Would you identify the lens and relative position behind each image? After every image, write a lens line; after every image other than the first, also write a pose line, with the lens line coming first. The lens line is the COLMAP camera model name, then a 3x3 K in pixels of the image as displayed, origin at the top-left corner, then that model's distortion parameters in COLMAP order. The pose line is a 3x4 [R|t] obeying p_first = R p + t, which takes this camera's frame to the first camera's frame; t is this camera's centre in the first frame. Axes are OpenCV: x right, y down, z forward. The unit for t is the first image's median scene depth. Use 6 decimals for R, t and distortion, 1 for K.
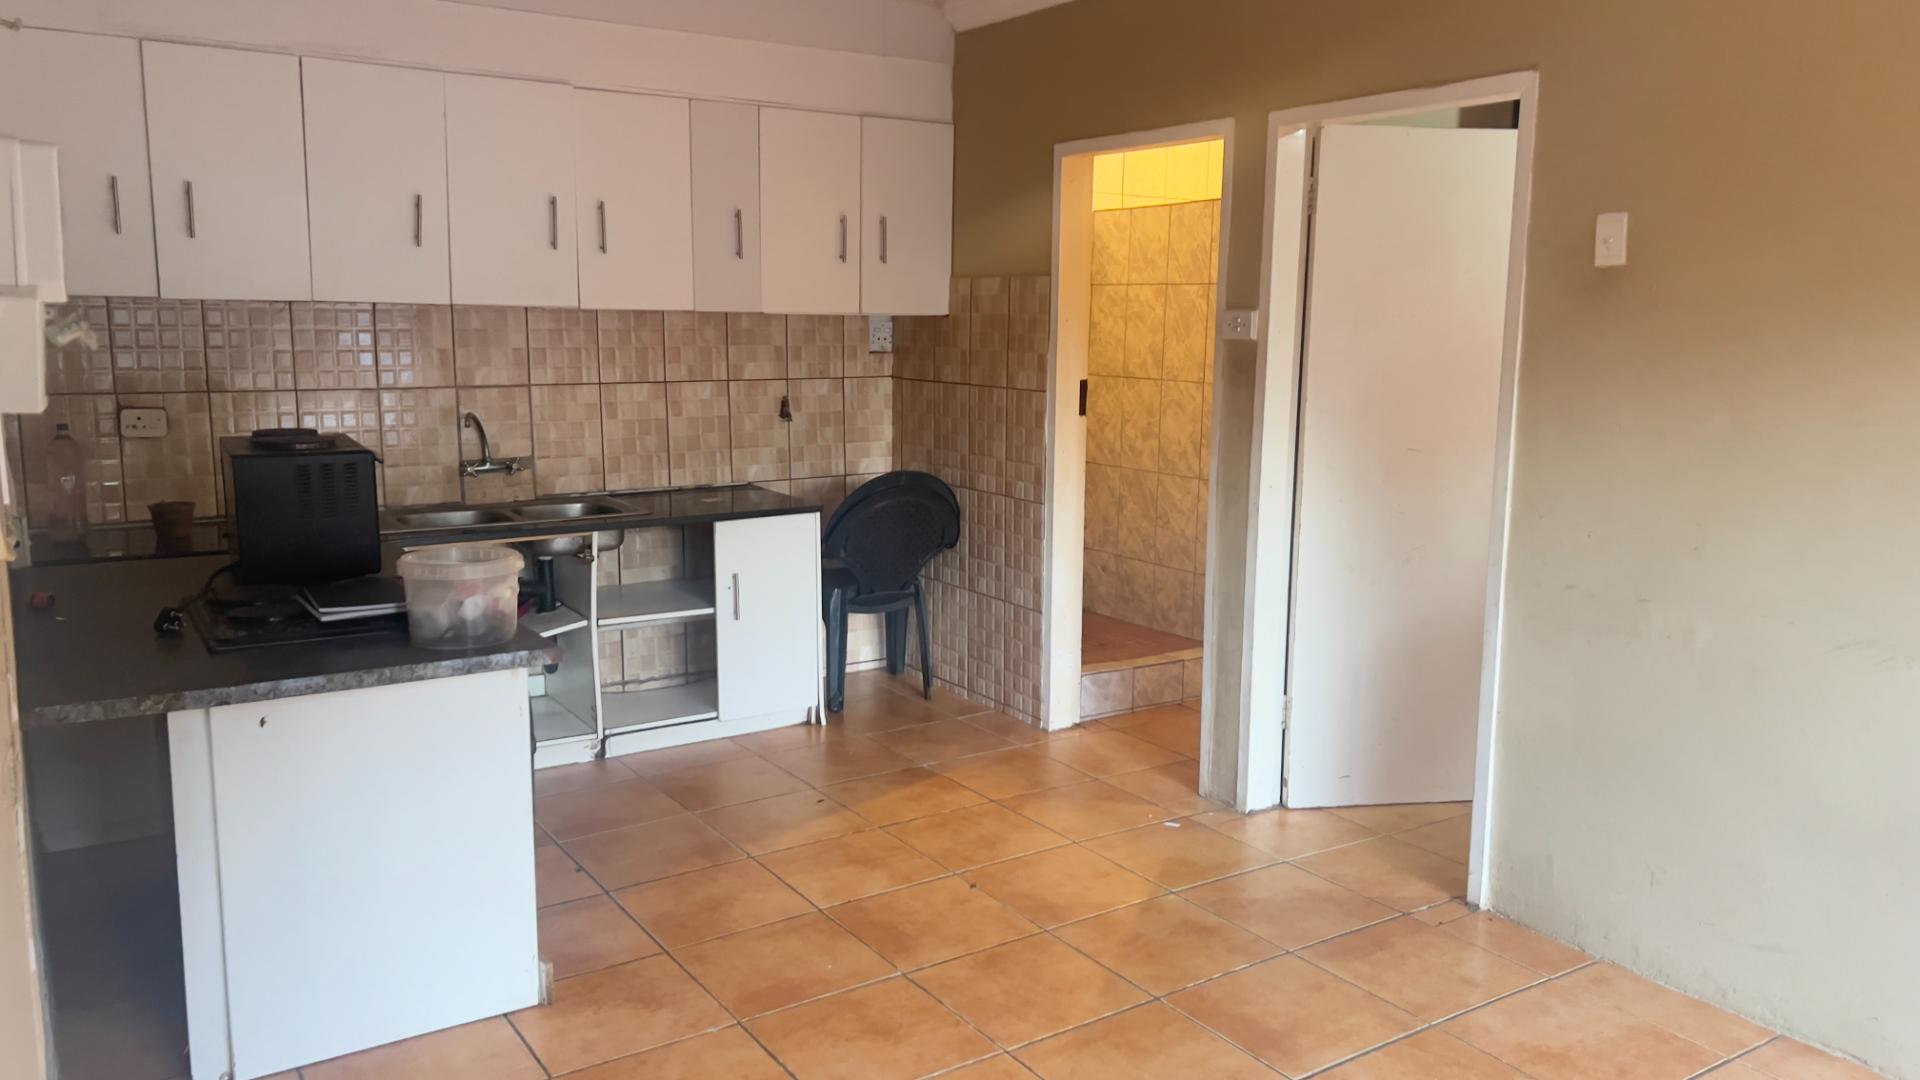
lens RADIAL K [[1459.9, 0, 952.9], [0, 1459.9, 539.5], [0, 0, 1]] dist [0.025995, -0.003825]
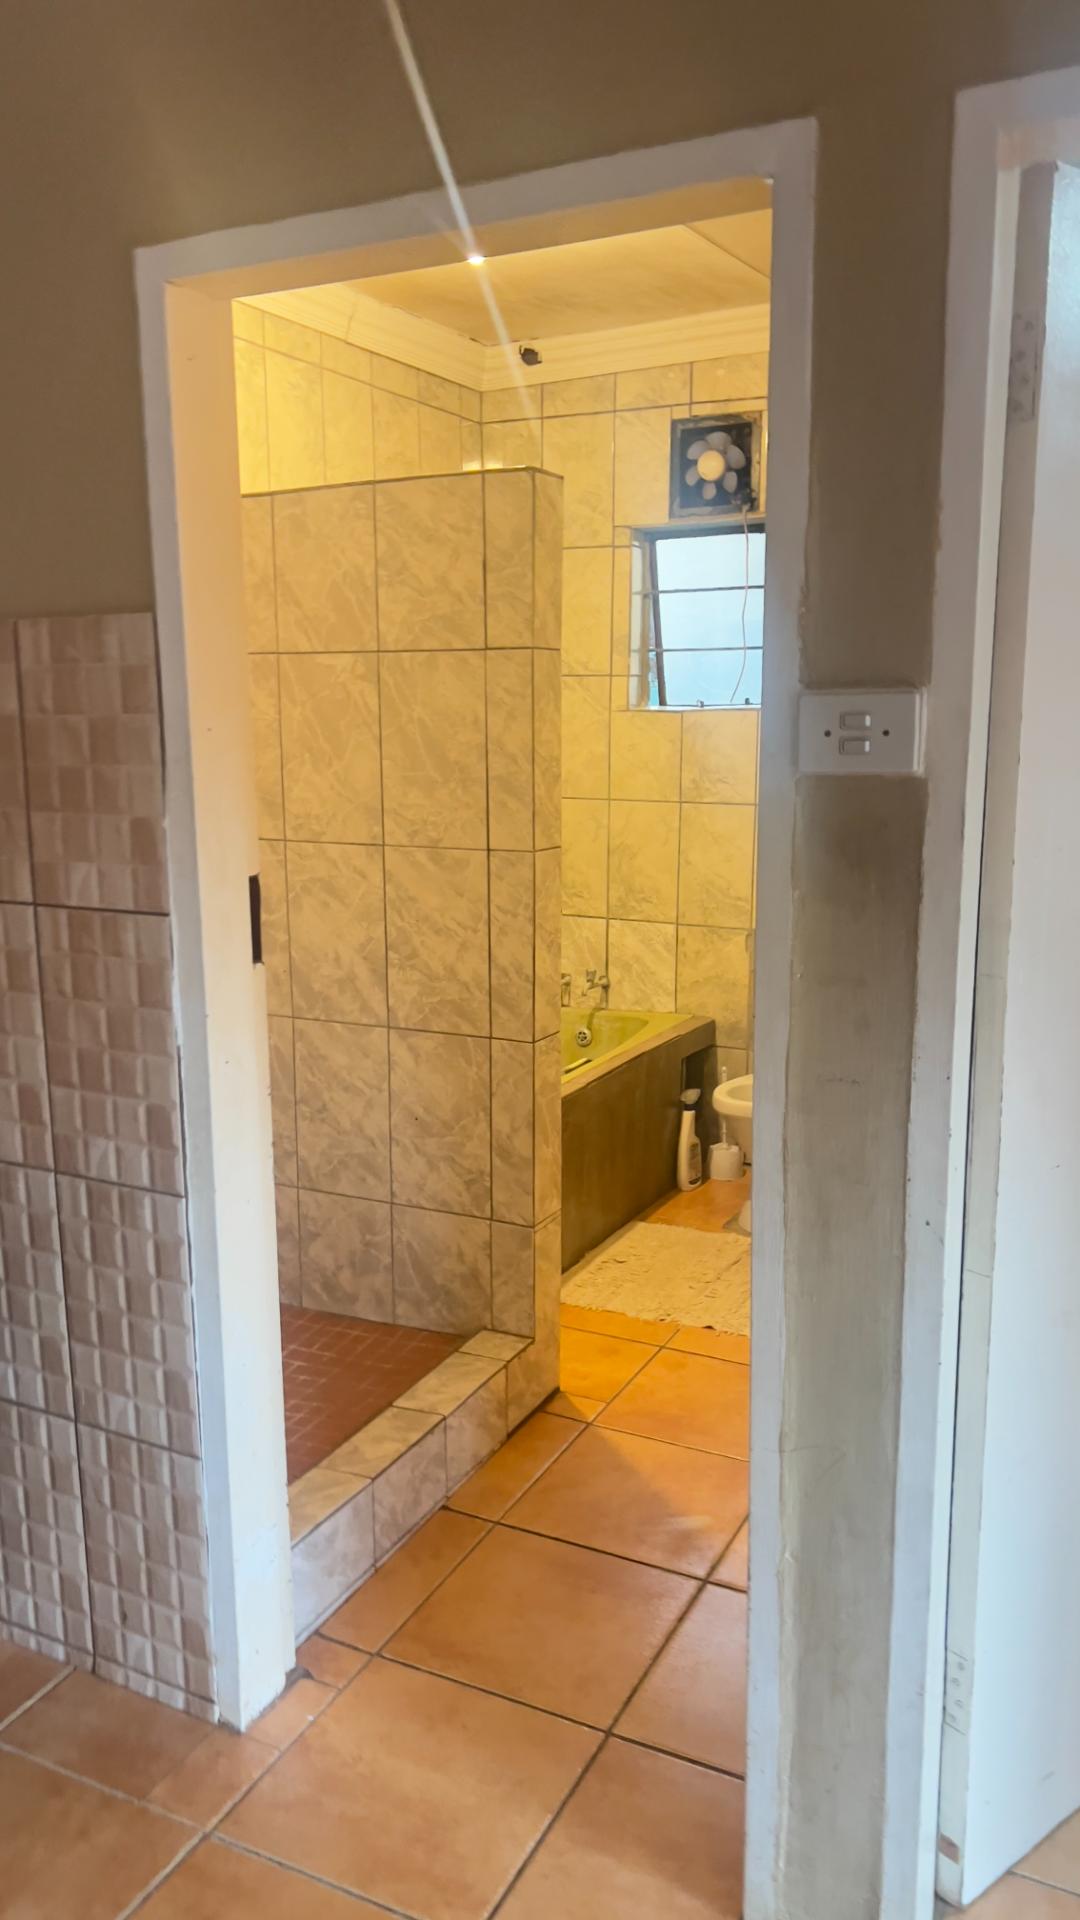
lens RADIAL K [[1459.9, 0, 574.8], [0, 1459.9, 979.8], [0, 0, 1]] dist [0.025995, -0.003825]
pose [[0.861506, -0.106580, 0.496436, -0.034422], [0.093468, 0.994302, 0.051266, -0.086397], [-0.499071, 0.002235, 0.866558, 0.561651]]
